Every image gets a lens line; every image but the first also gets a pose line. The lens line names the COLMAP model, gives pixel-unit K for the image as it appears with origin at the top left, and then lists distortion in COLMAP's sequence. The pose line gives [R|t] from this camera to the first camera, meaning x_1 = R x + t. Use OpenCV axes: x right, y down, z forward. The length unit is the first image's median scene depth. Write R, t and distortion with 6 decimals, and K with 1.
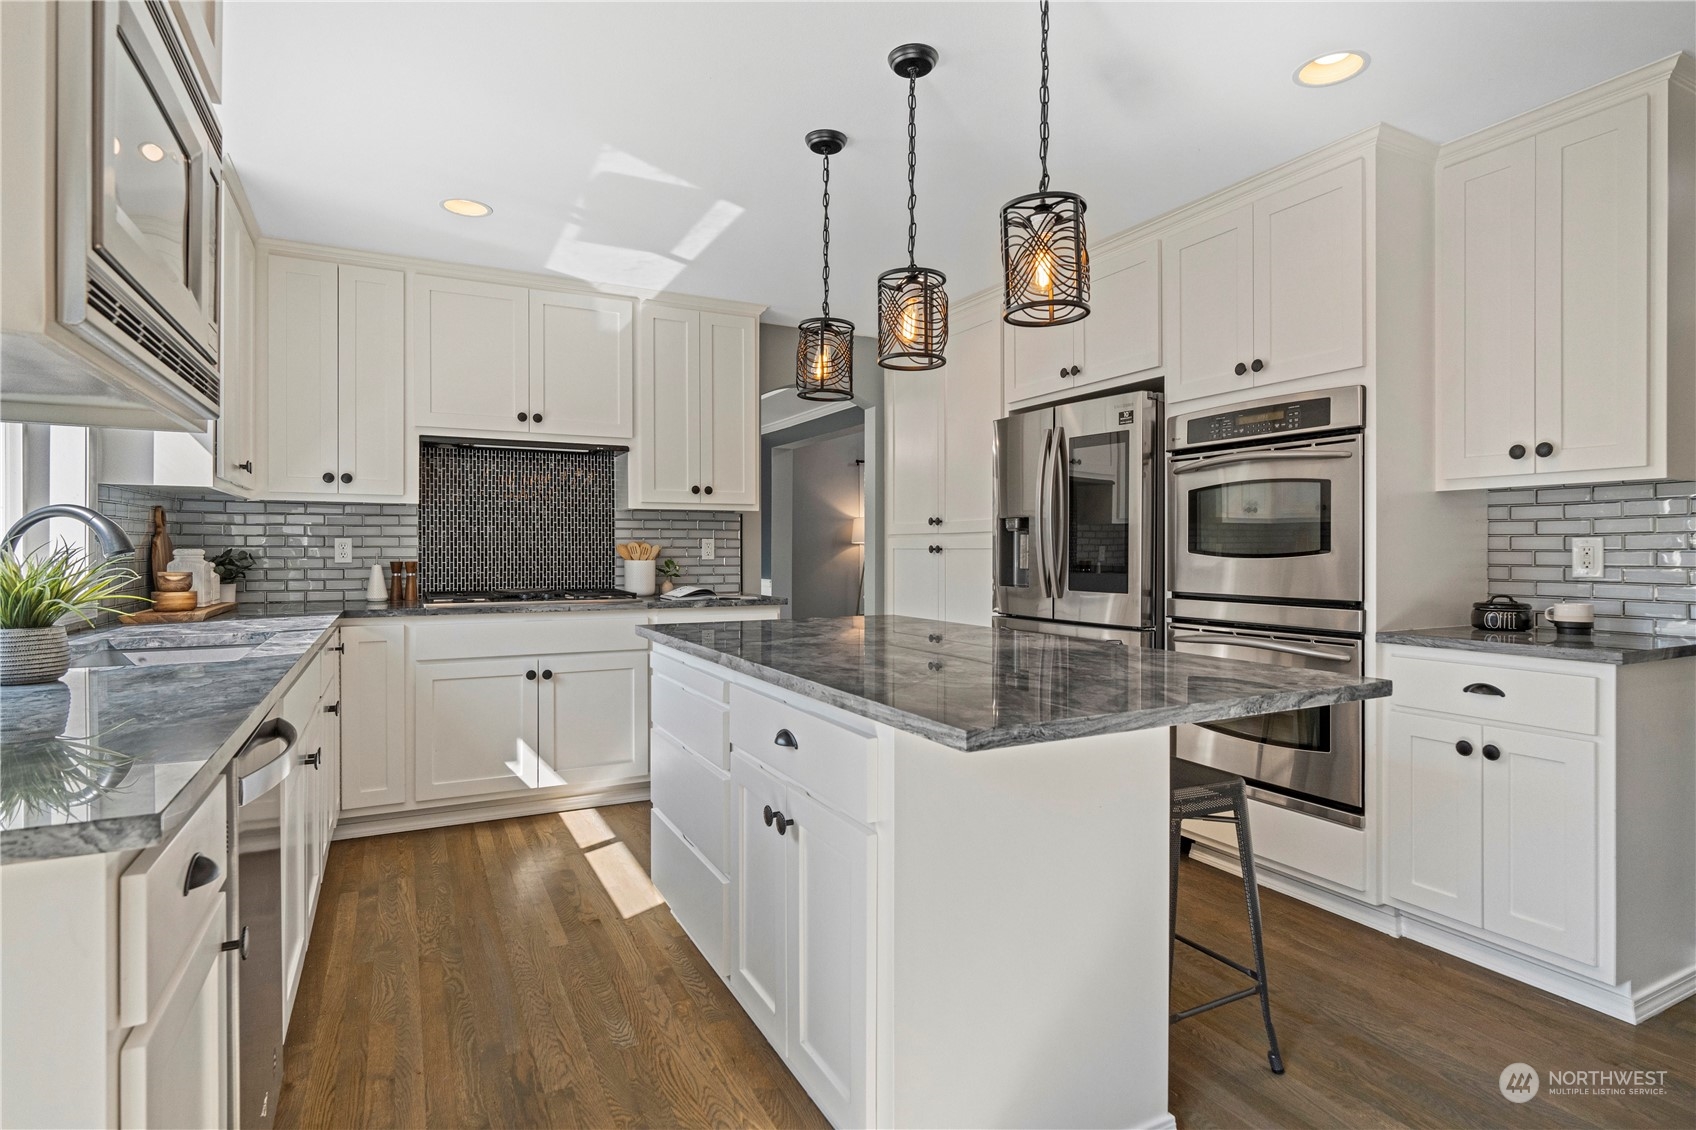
lens RADIAL K [[868.4, 0, 847.8], [0, 868.4, 555.8], [0, 0, 1]] dist [0.000968, -0.000301]
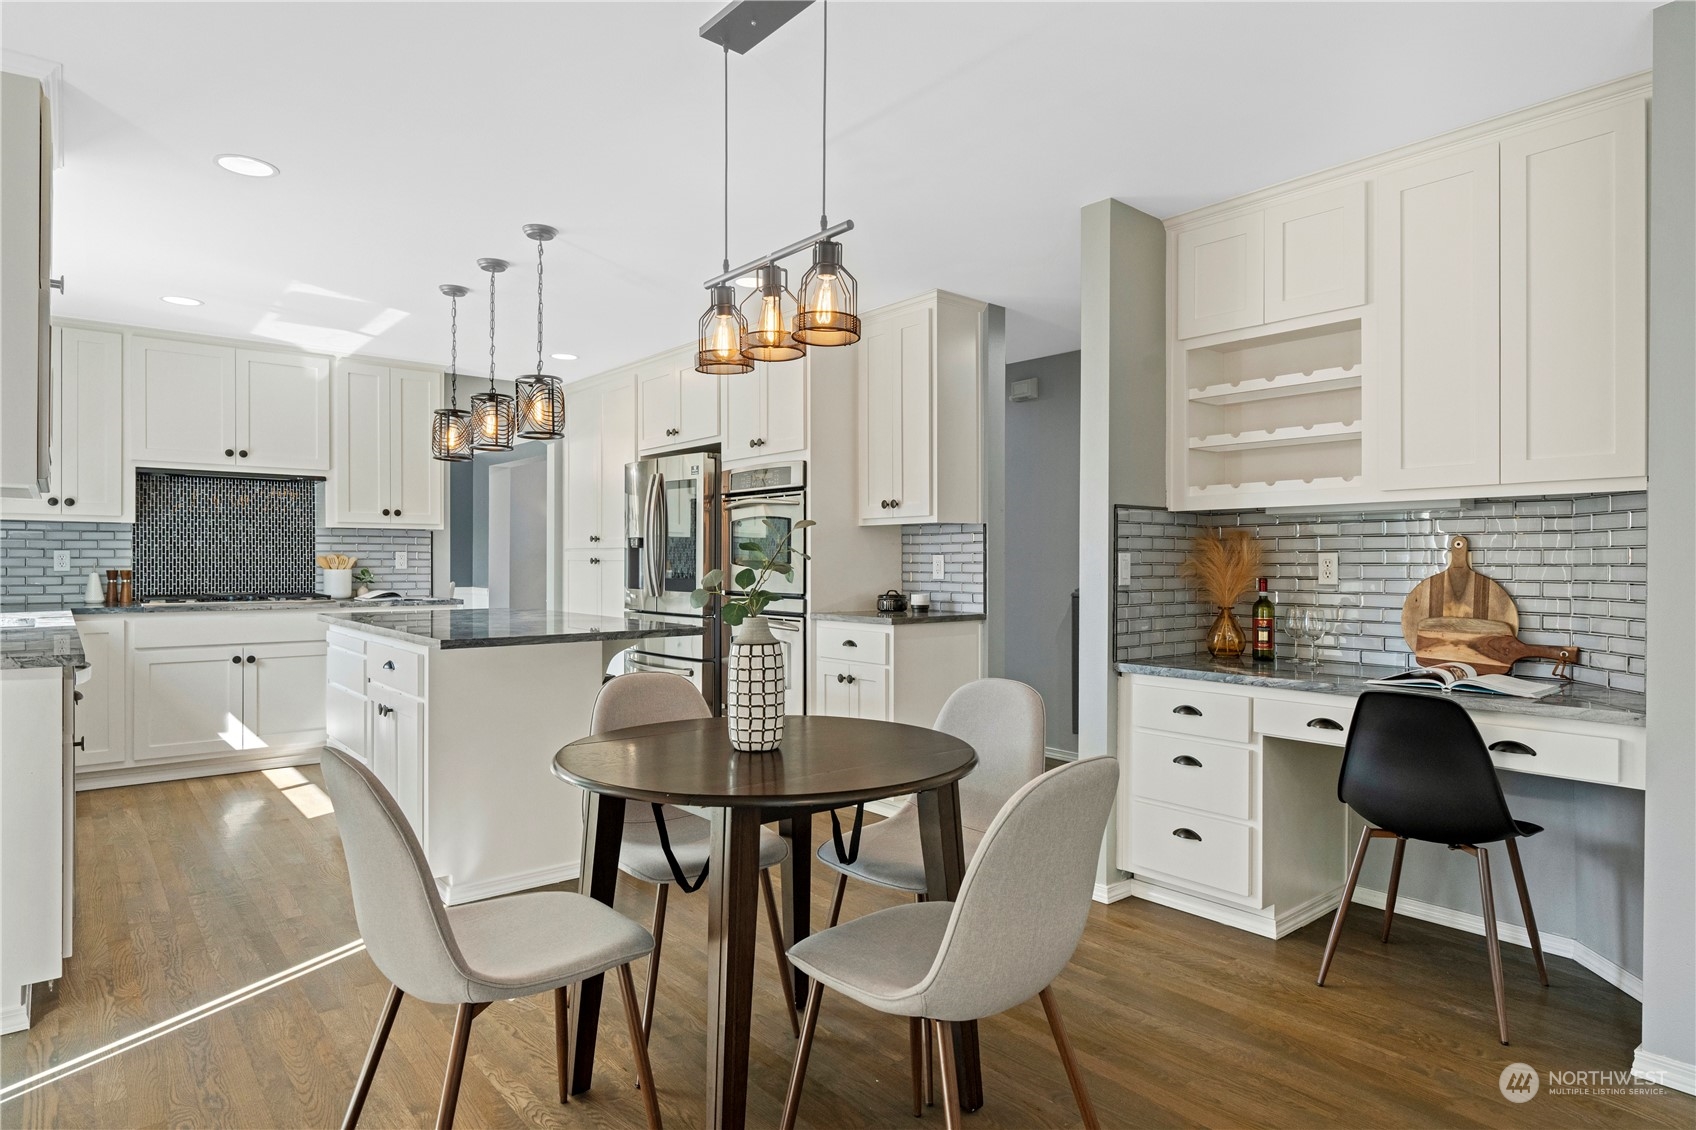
lens RADIAL K [[961.3, 0, 849.1], [0, 961.3, 567.2], [0, 0, 1]] dist [0.000246, 0.004846]
pose [[0.977605, 0.000890, 0.210445, 0.200410], [-0.000905, 1.000000, -0.000028, 0.001679], [-0.210445, -0.000163, 0.977606, -0.527384]]
